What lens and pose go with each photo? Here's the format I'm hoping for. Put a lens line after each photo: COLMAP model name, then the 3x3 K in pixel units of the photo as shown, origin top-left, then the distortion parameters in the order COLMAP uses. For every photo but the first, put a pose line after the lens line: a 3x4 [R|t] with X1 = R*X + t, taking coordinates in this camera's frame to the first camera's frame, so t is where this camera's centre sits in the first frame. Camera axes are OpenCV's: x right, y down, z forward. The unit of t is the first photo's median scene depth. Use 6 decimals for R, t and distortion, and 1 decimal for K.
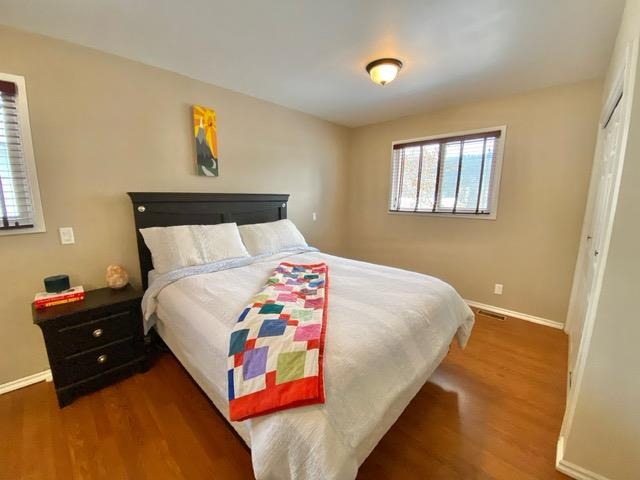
lens RADIAL K [[257.3, 0, 320.9], [0, 257.3, 241.4], [0, 0, 1]] dist [0.027631, -0.022465]
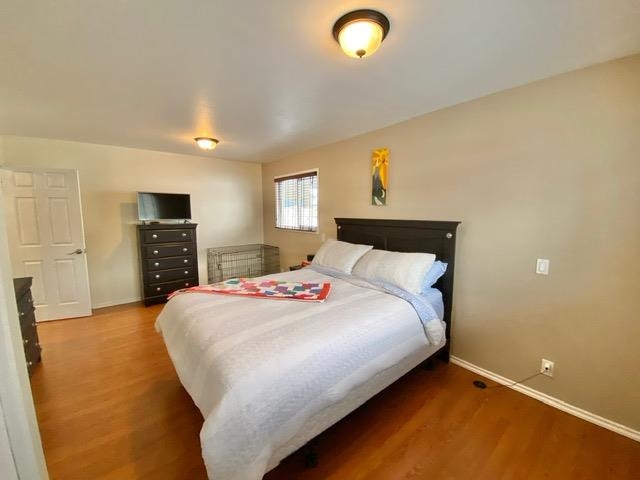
lens RADIAL K [[257.3, 0, 320.9], [0, 257.3, 241.4], [0, 0, 1]] dist [0.027631, -0.022465]
pose [[-0.133455, 0.108472, -0.985101, 0.805649], [-0.171113, 0.976542, 0.130711, -0.201634], [0.976171, 0.186008, -0.111764, 0.925158]]
